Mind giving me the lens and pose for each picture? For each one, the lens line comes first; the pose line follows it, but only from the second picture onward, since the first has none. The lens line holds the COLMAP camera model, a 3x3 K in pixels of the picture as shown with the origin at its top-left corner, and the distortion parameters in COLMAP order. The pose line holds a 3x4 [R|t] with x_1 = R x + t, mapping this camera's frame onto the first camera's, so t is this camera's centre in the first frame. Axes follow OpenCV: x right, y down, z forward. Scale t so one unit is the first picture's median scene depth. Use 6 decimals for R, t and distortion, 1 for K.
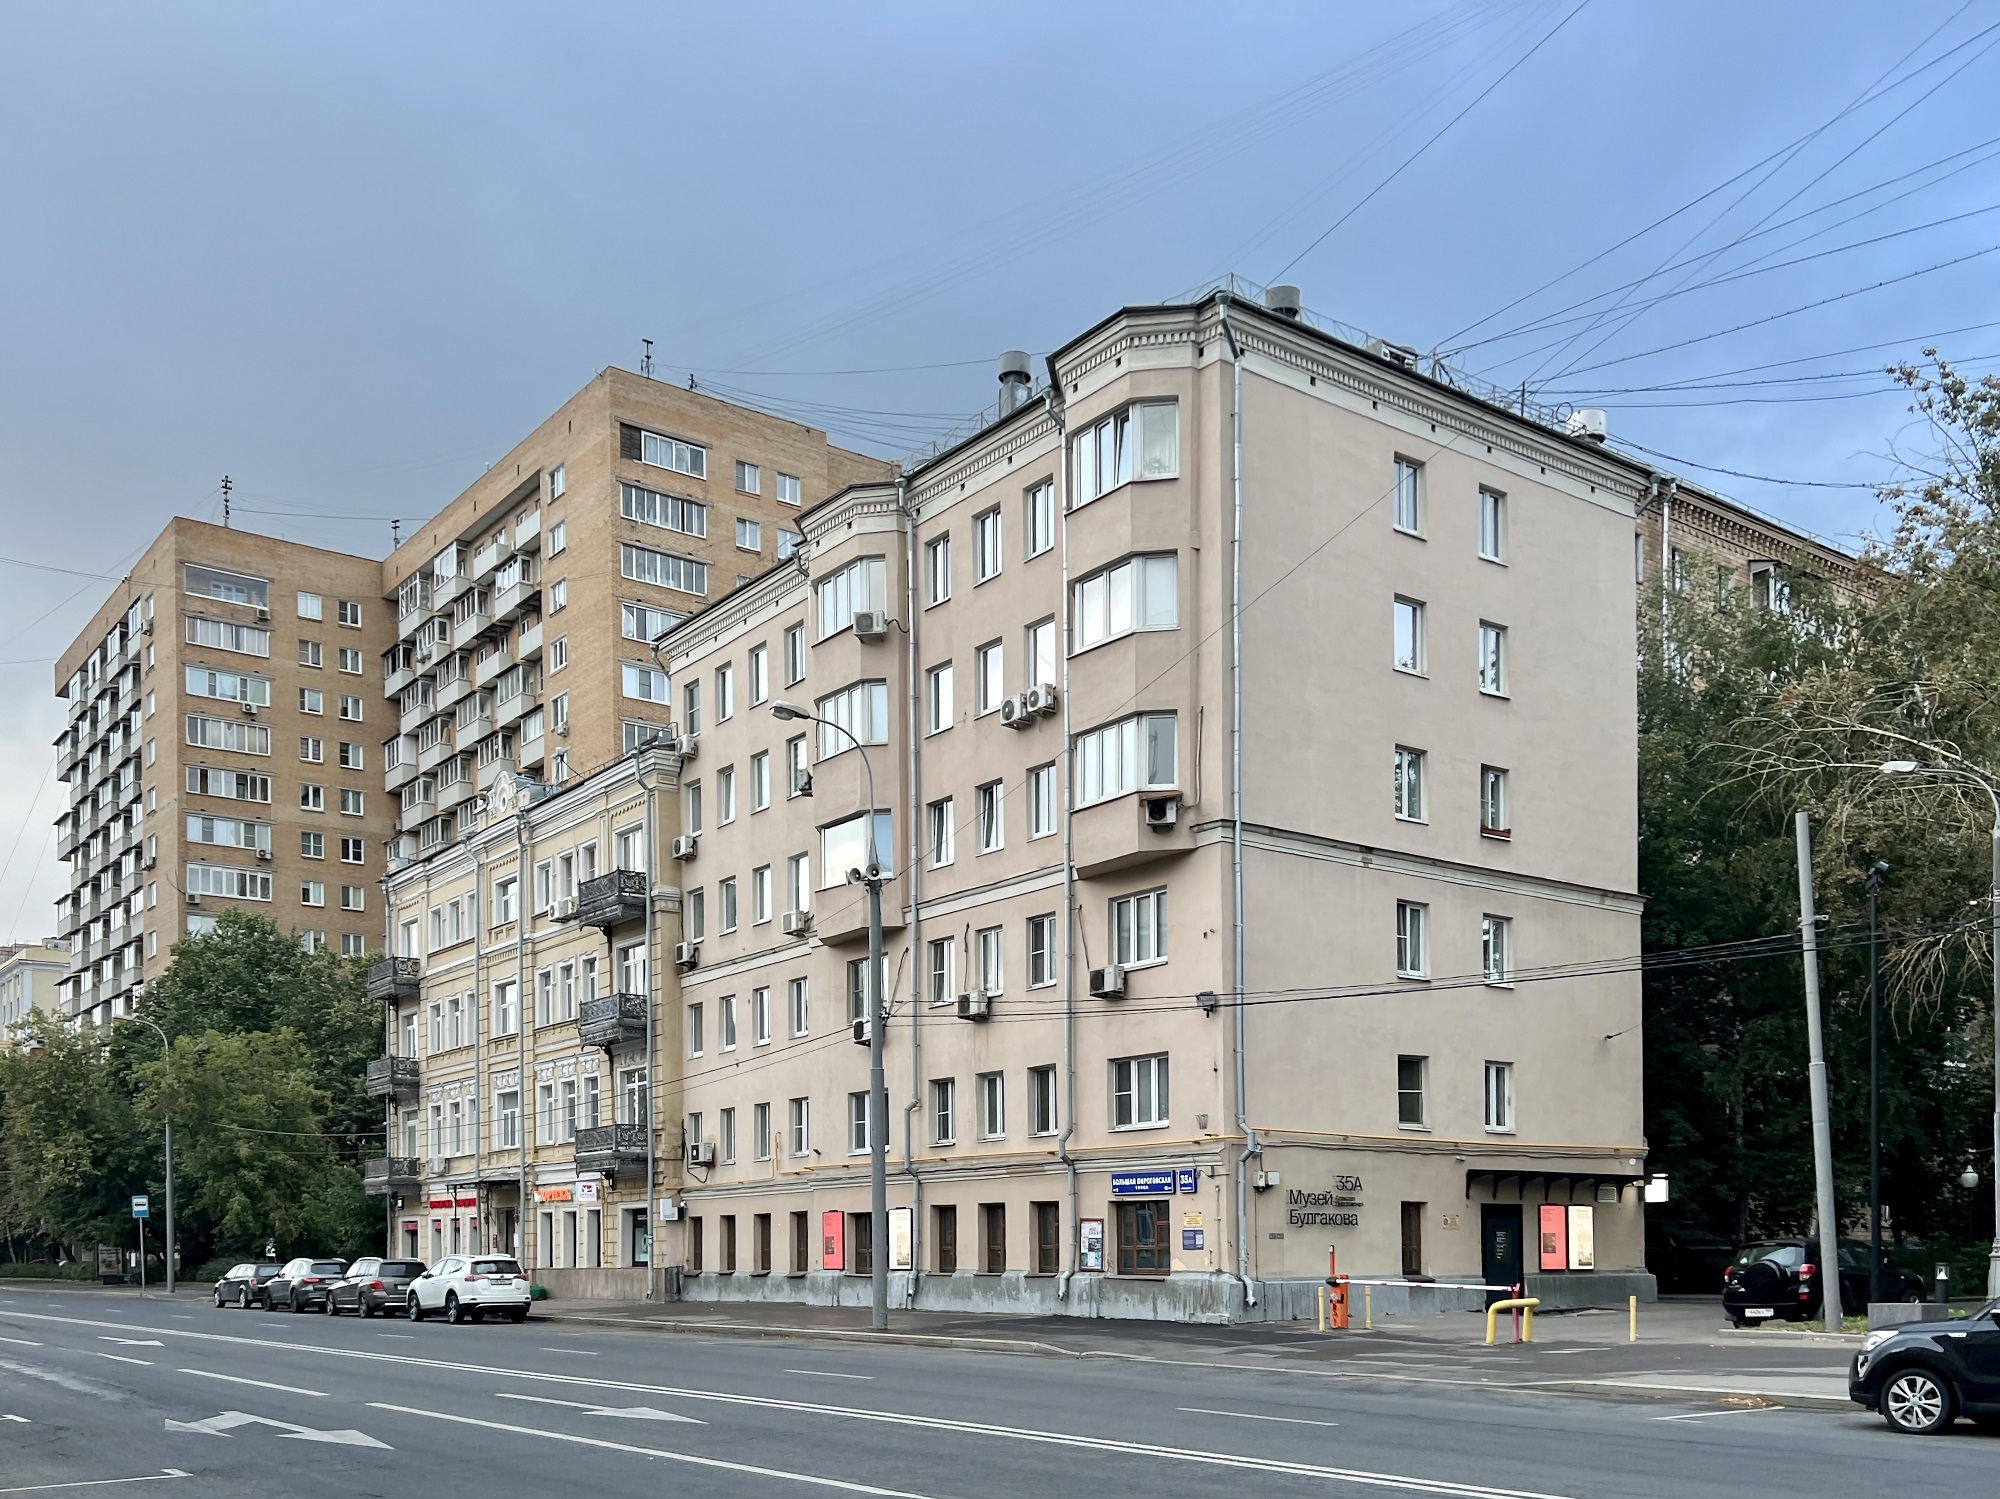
lens RADIAL K [[1746.7, 0, 1000.0], [0, 1746.7, 749.5], [0, 0, 1]] dist [0.112993, 0.000904]
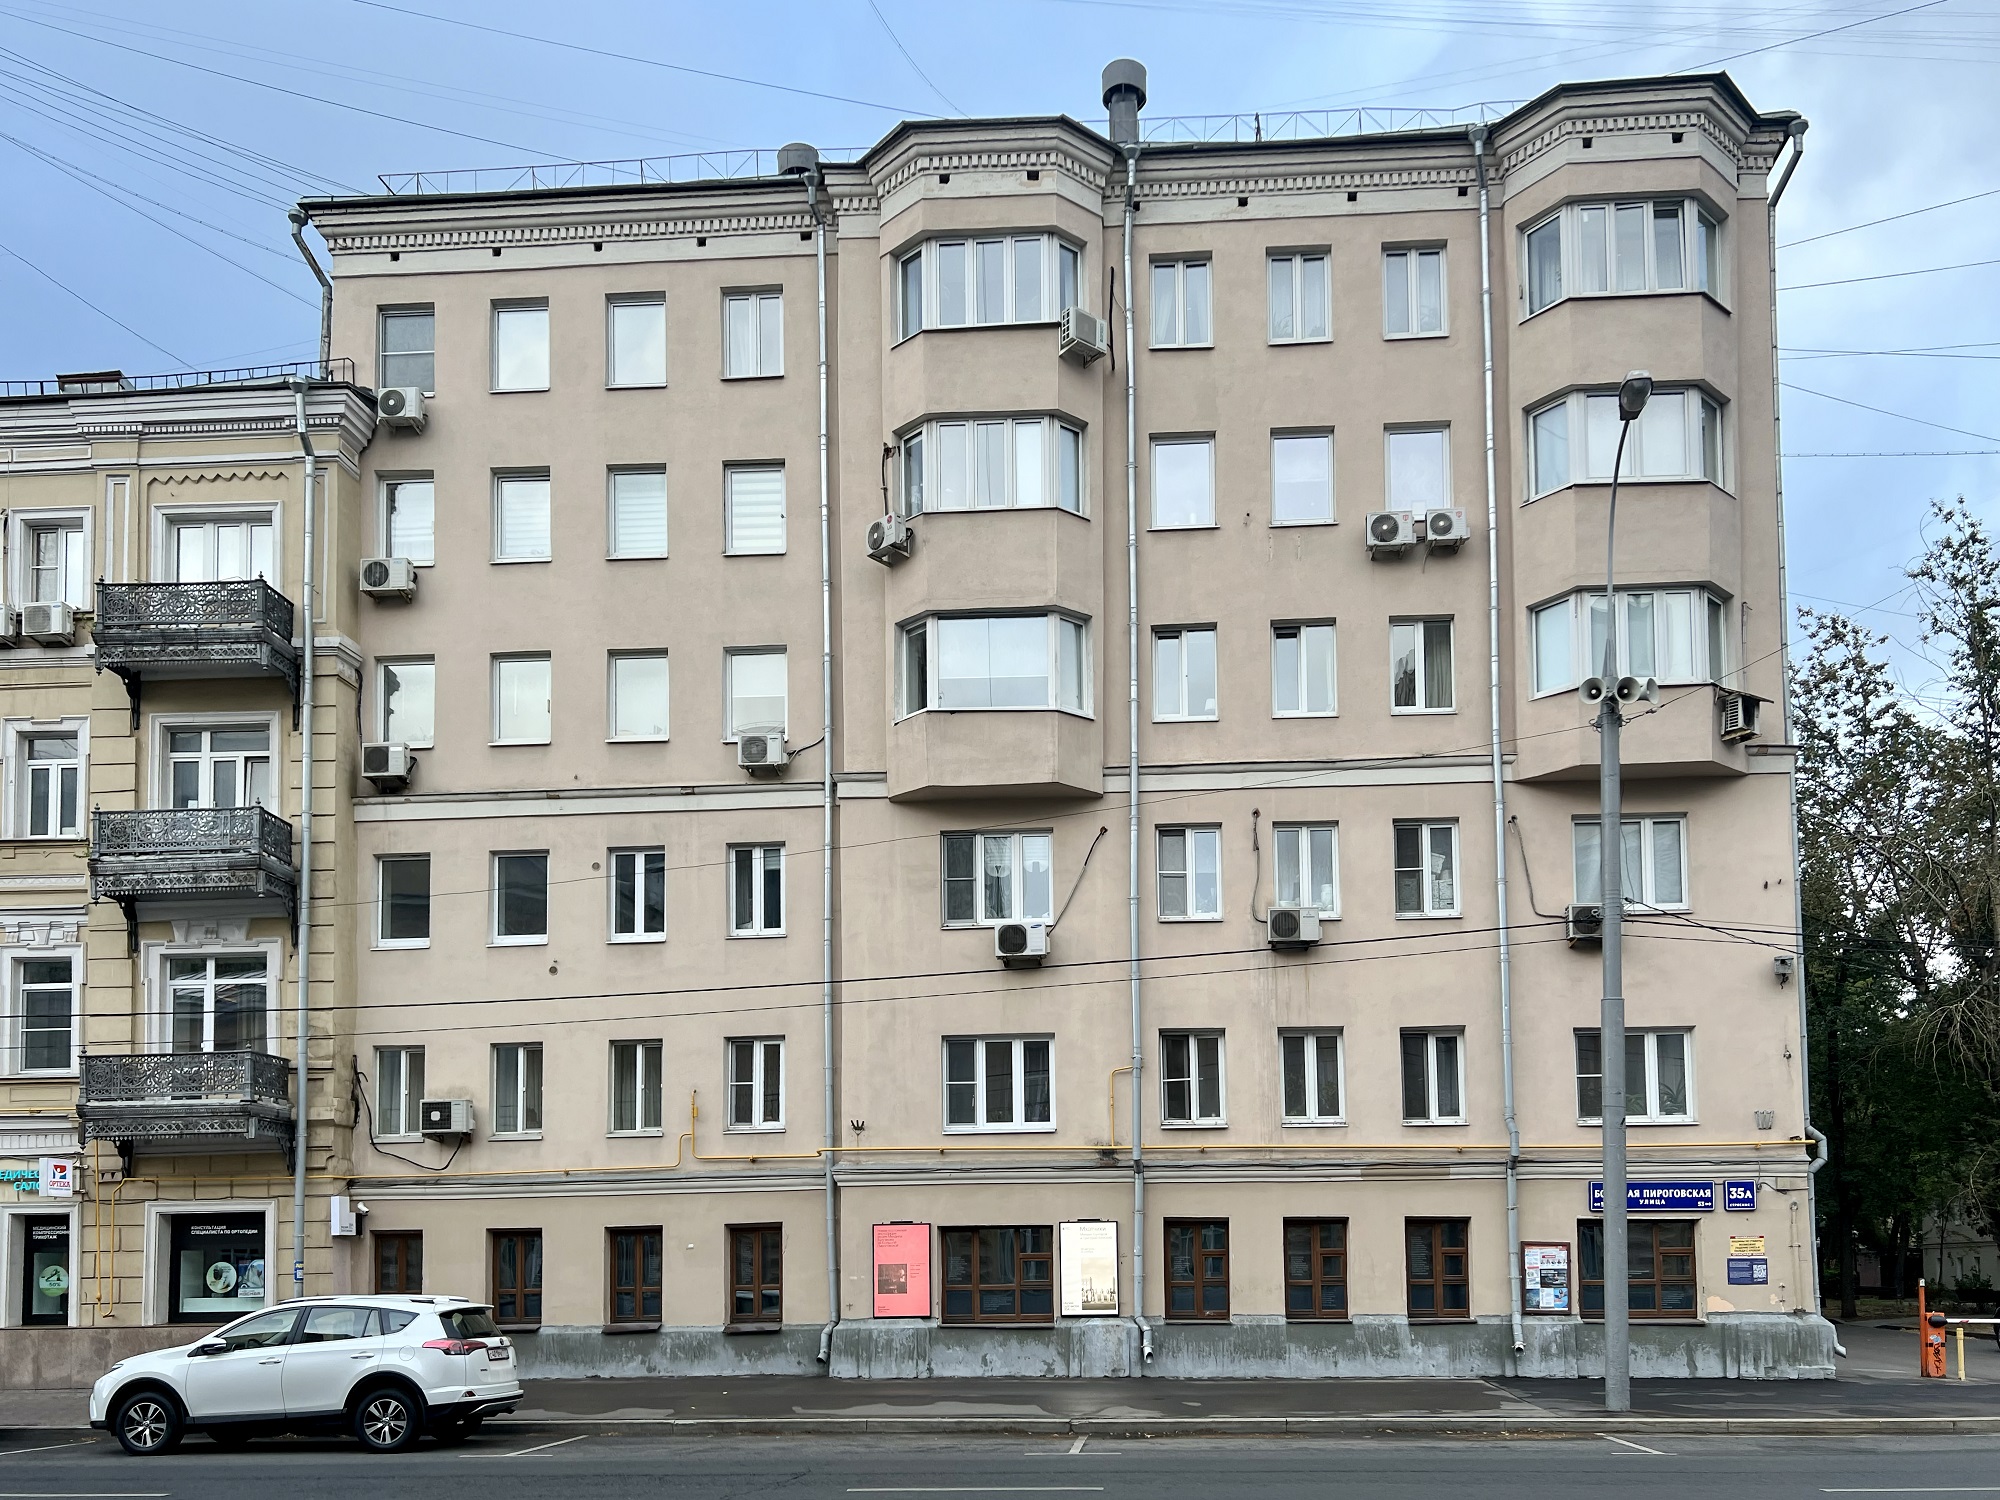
lens RADIAL K [[1725.9, 0, 1000.2], [0, 1725.9, 802.1], [0, 0, 1]] dist [0.039672, -0.012524]
pose [[0.652750, 0.204163, 0.729544, -0.617759], [-0.201524, 0.975099, -0.092571, 0.191814], [-0.730277, -0.086595, 0.677640, 0.663482]]
